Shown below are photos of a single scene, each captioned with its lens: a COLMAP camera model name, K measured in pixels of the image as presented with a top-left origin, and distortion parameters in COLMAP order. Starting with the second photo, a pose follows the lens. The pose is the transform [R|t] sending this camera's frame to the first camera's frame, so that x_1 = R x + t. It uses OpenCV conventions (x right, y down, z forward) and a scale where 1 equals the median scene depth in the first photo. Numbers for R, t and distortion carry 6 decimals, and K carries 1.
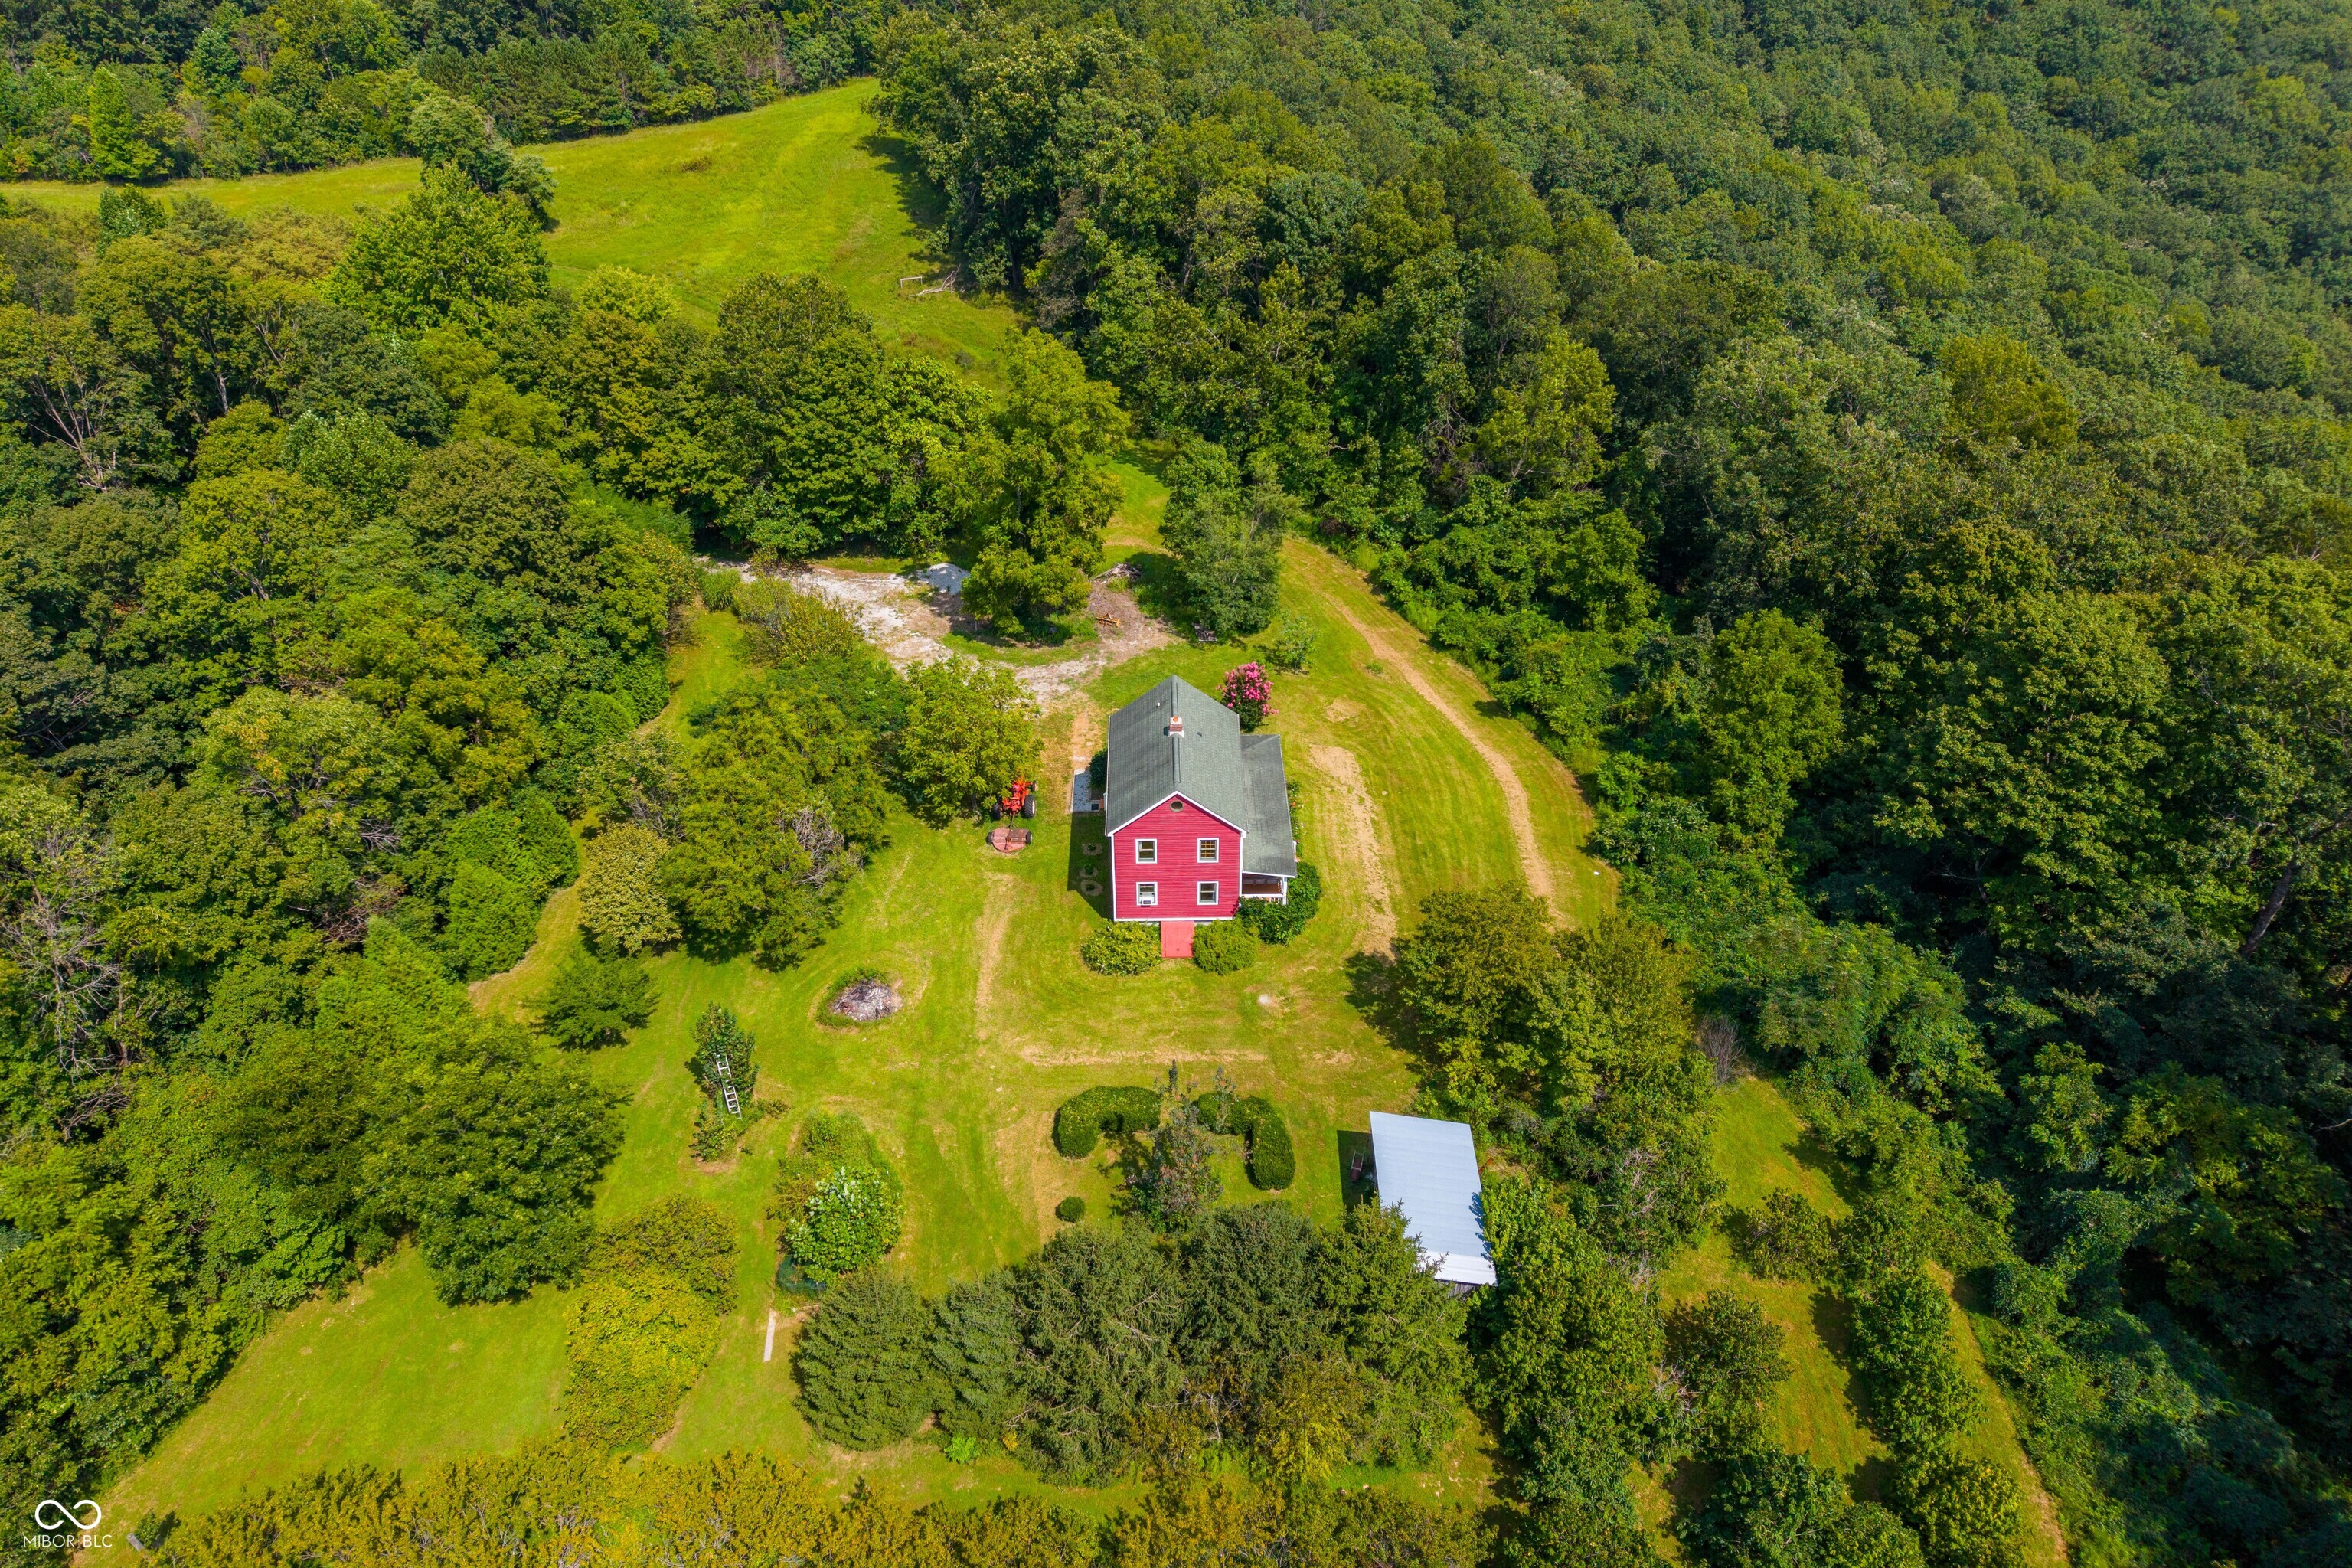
lens RADIAL K [[1563.1, 0, 1176.3], [0, 1563.1, 780.5], [0, 0, 1]] dist [0.023451, -0.024195]
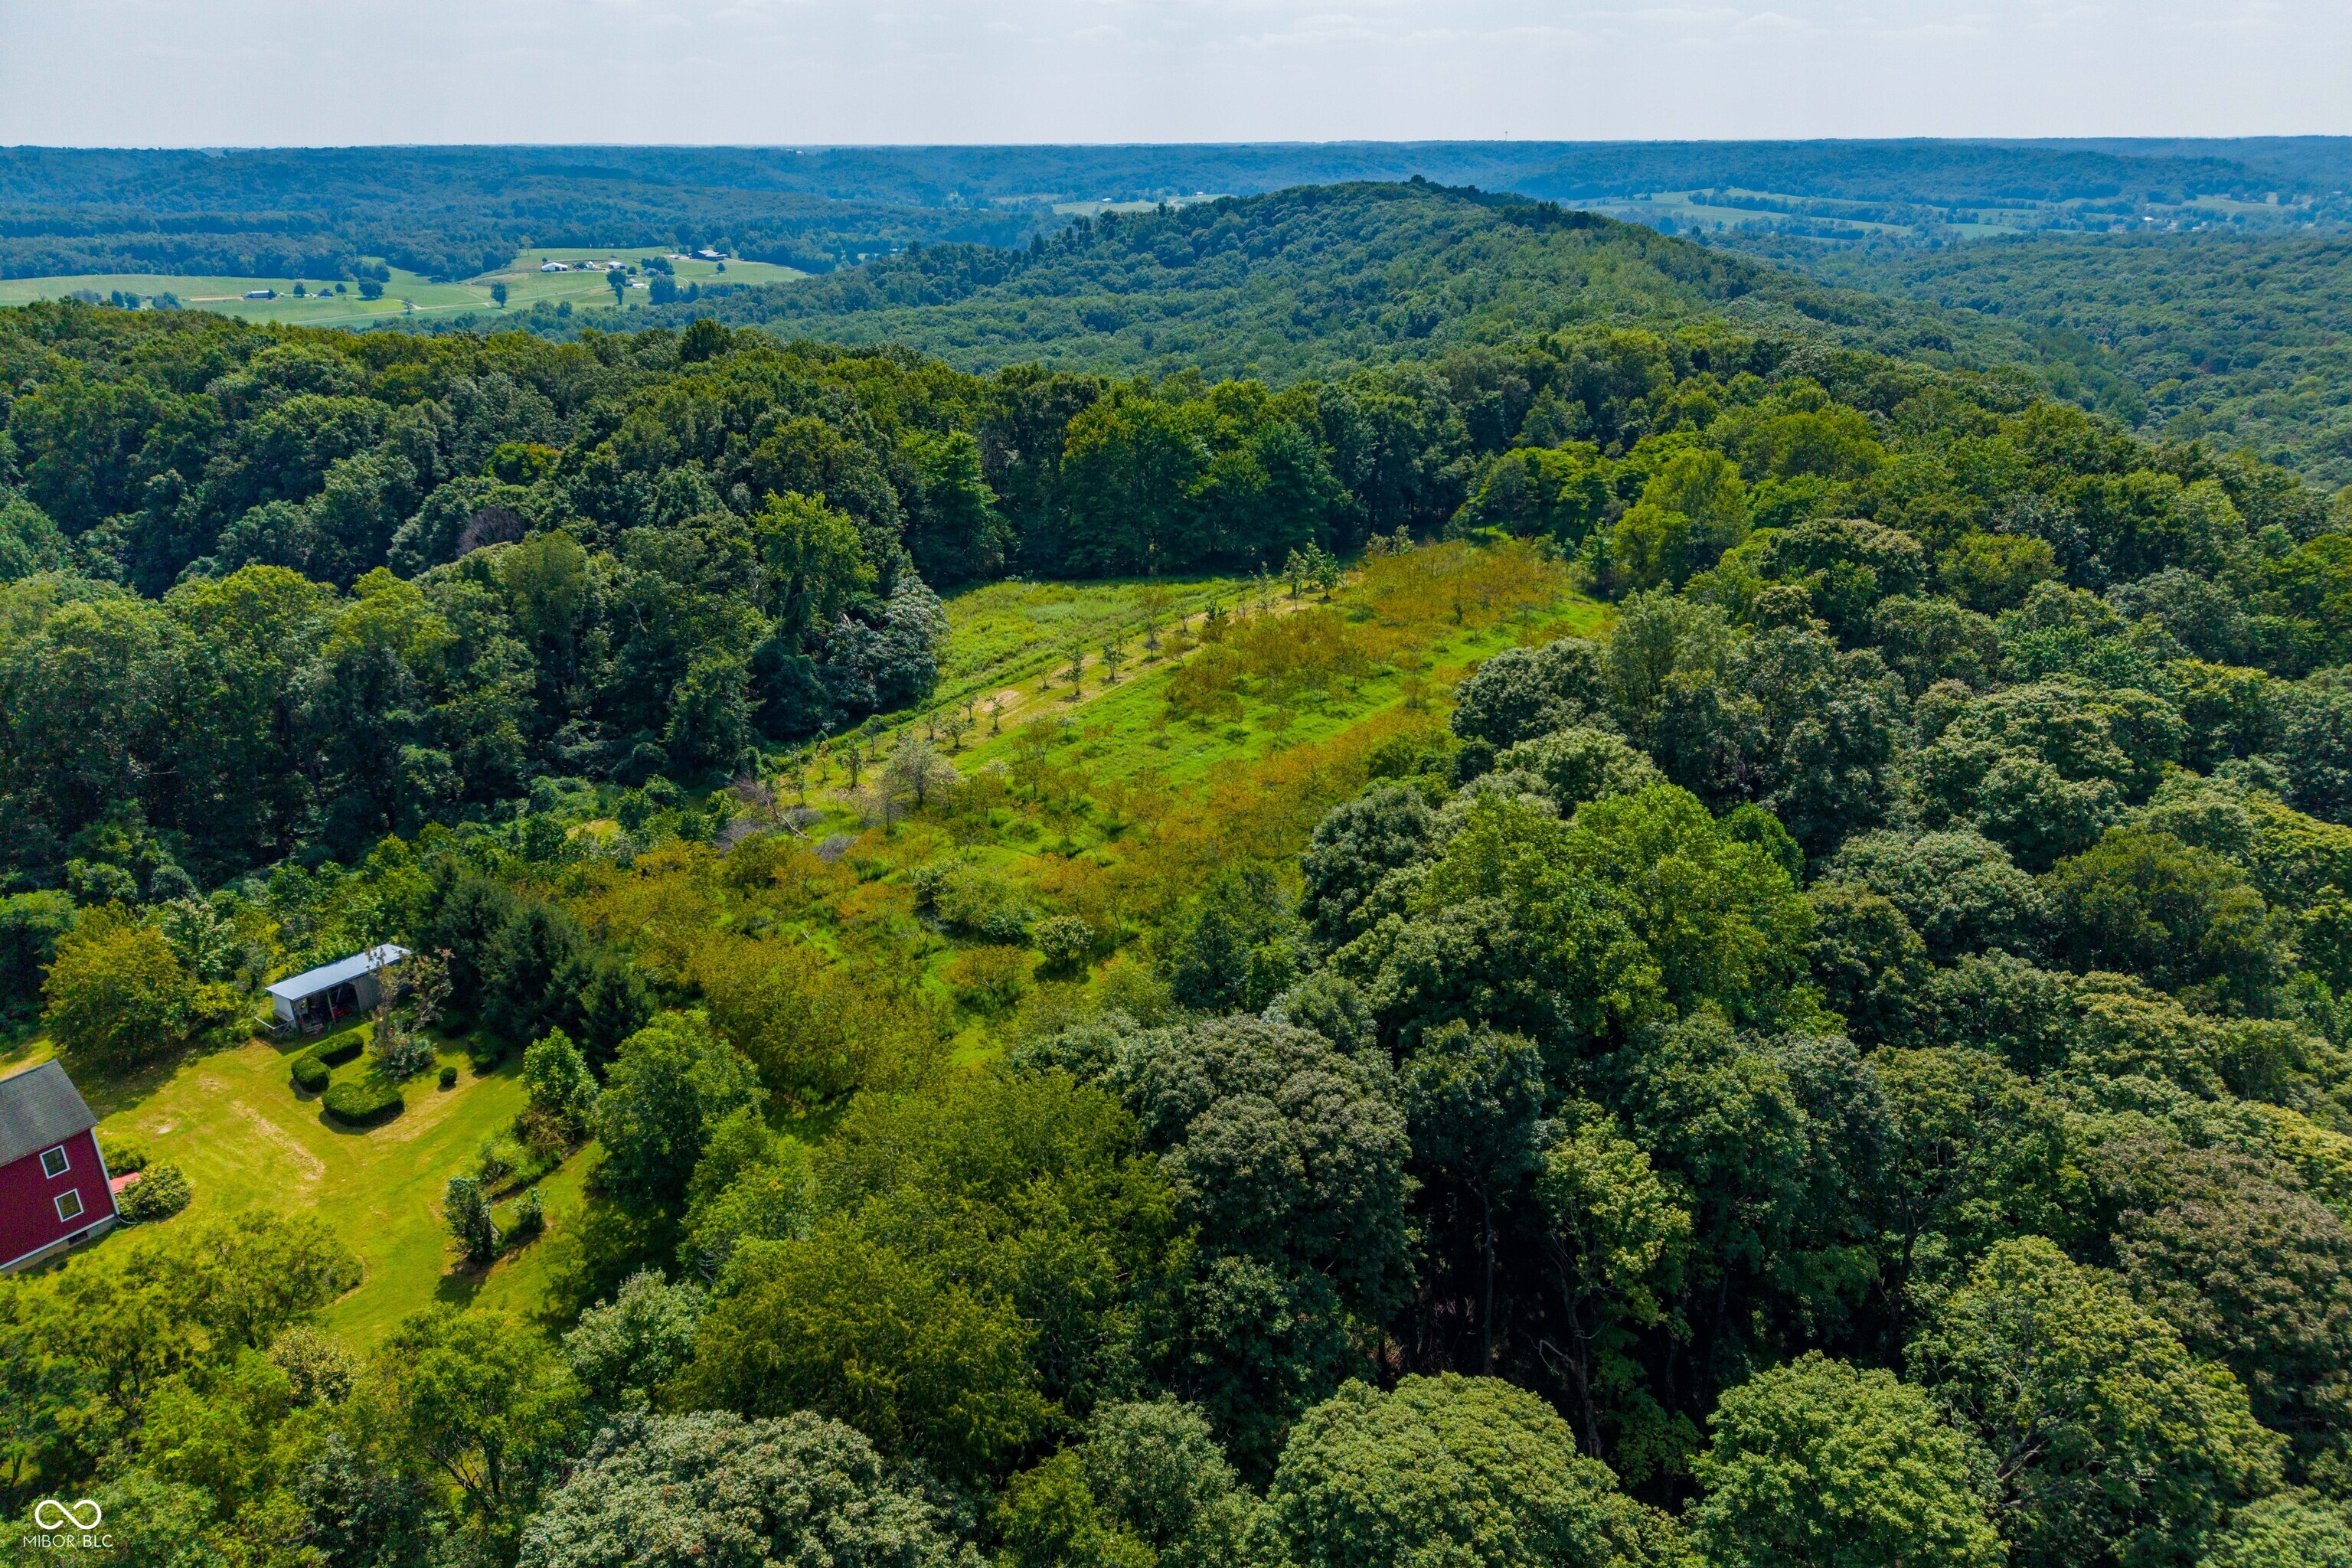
lens RADIAL K [[1553.8, 0, 1160.1], [0, 1553.8, 791.8], [0, 0, 1]] dist [0.040598, -0.045591]
pose [[-0.789202, -0.231740, 0.568733, -1.023473], [0.361967, 0.572603, 0.735599, -0.541221], [-0.496125, 0.786399, -0.368017, 0.736717]]
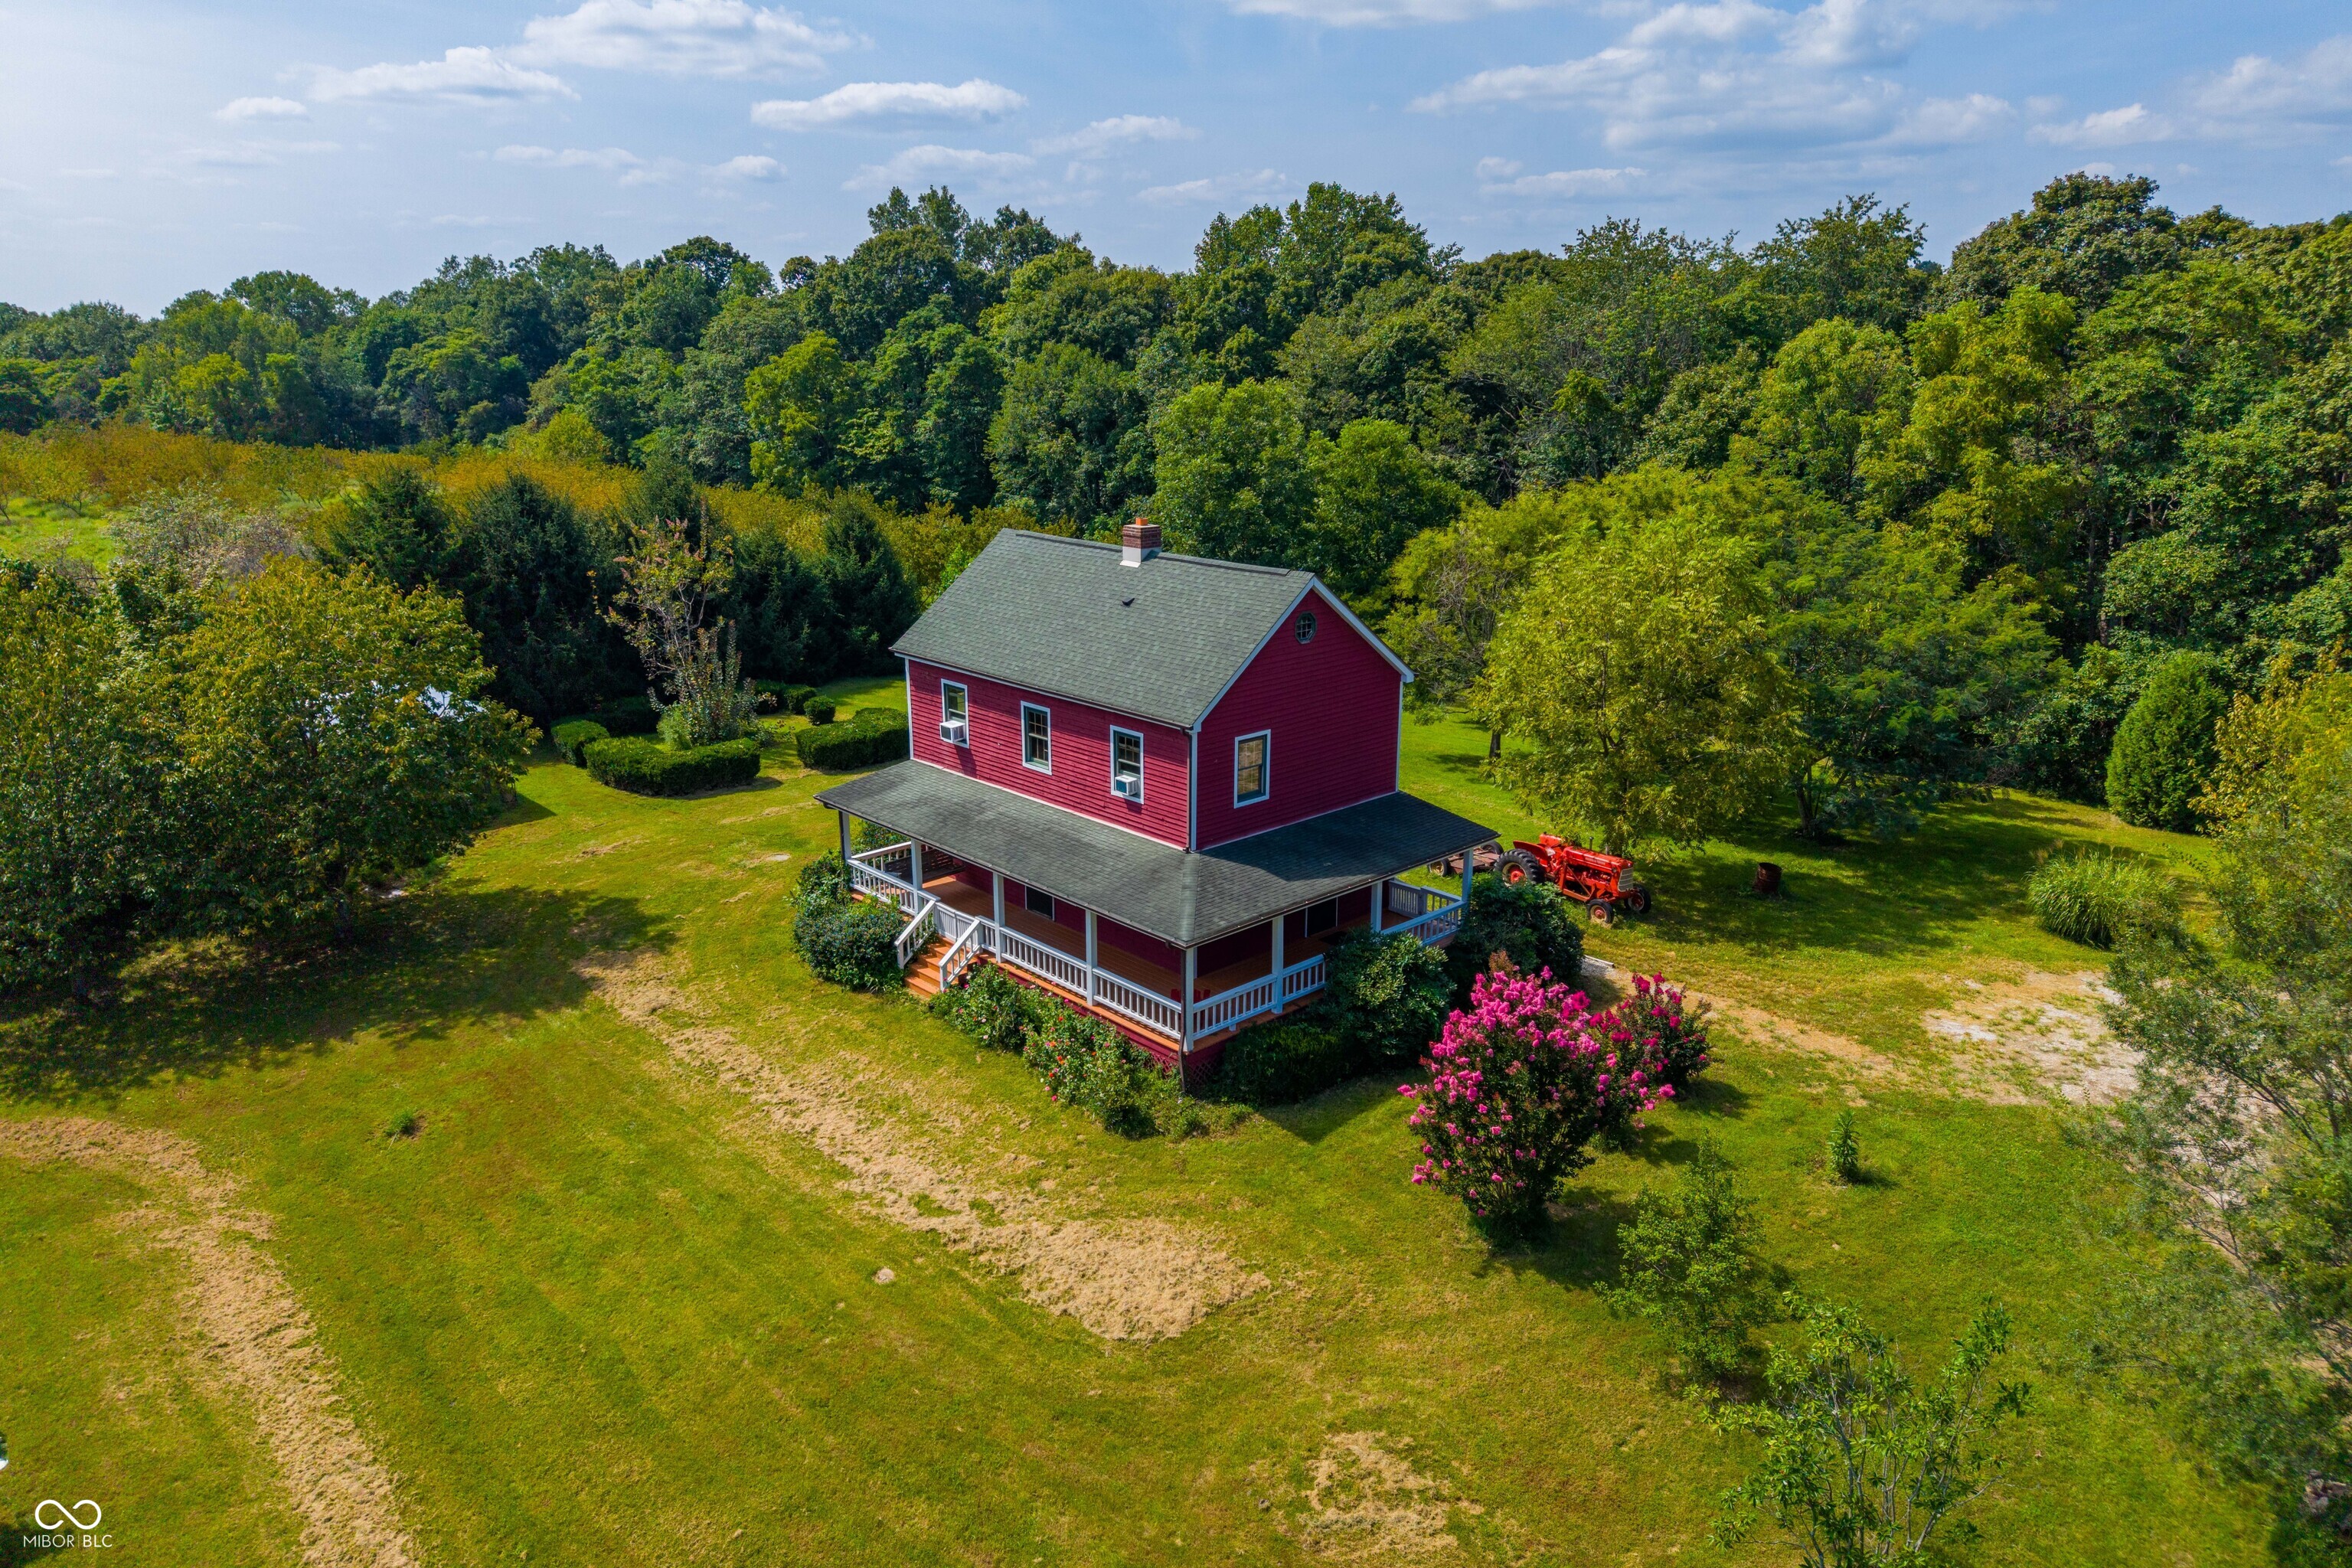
lens RADIAL K [[1563.1, 0, 1176.3], [0, 1563.1, 780.5], [0, 0, 1]] dist [0.023451, -0.024195]
pose [[-0.744939, 0.185165, -0.640921, 0.260932], [-0.387146, 0.662410, 0.641351, -0.250029], [0.543308, 0.725897, -0.421769, 1.108831]]
